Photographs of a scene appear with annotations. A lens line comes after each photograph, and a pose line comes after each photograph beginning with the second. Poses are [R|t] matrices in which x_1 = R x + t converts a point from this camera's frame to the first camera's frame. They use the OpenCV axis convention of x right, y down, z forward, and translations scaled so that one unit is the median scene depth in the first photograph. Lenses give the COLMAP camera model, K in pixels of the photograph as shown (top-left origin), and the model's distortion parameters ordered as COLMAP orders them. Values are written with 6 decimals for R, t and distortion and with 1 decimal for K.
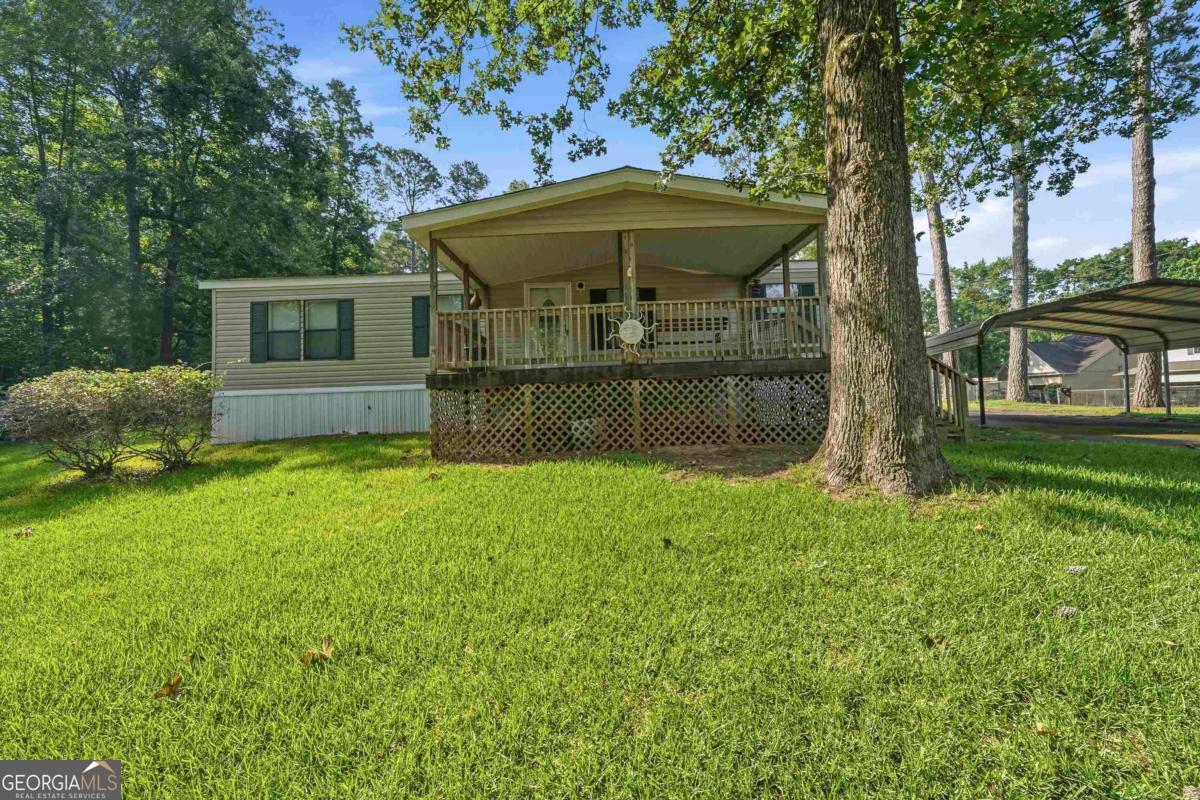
lens RADIAL K [[456.7, 0, 550.4], [0, 456.7, 384.7], [0, 0, 1]] dist [-0.003073, -0.000029]
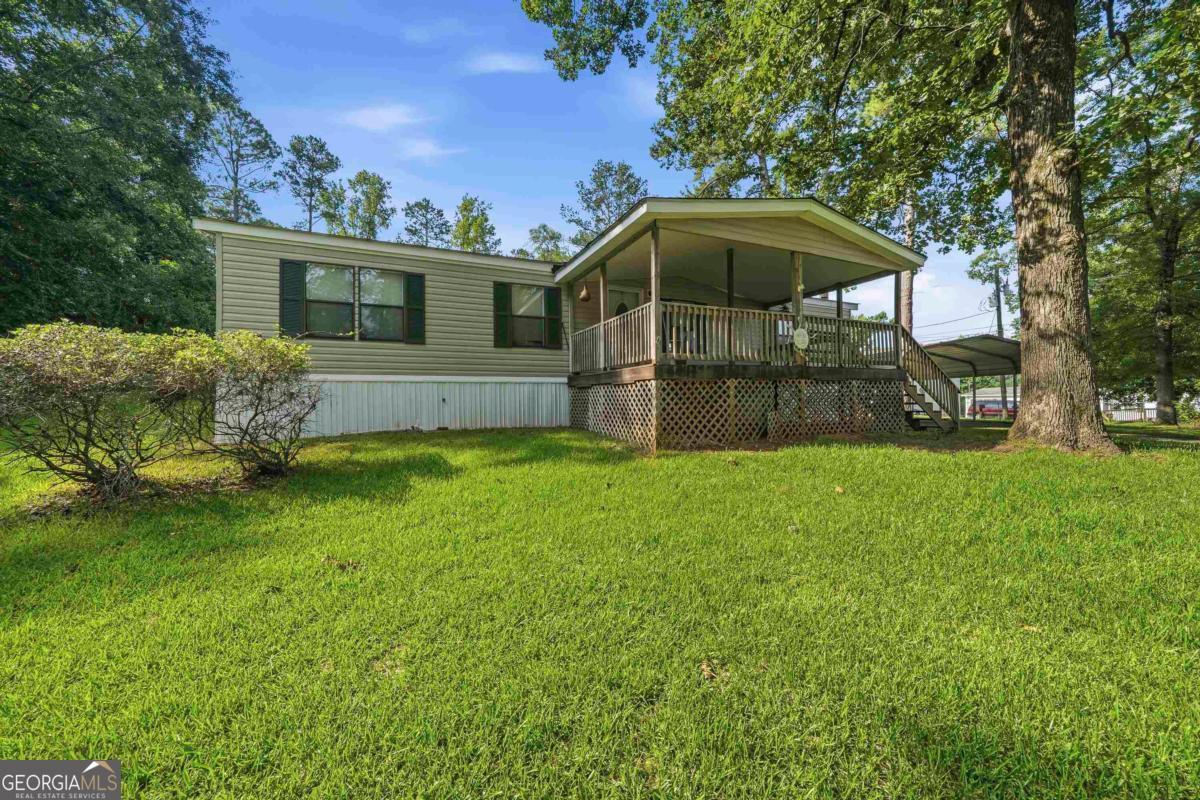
lens RADIAL K [[415.4, 0, 596.2], [0, 415.4, 400.9], [0, 0, 1]] dist [-0.006430, 0.000374]
pose [[0.910454, 0.019062, 0.413171, -0.753694], [-0.031432, 0.999237, 0.023162, 0.038825], [-0.412415, -0.034075, 0.910359, 0.231050]]
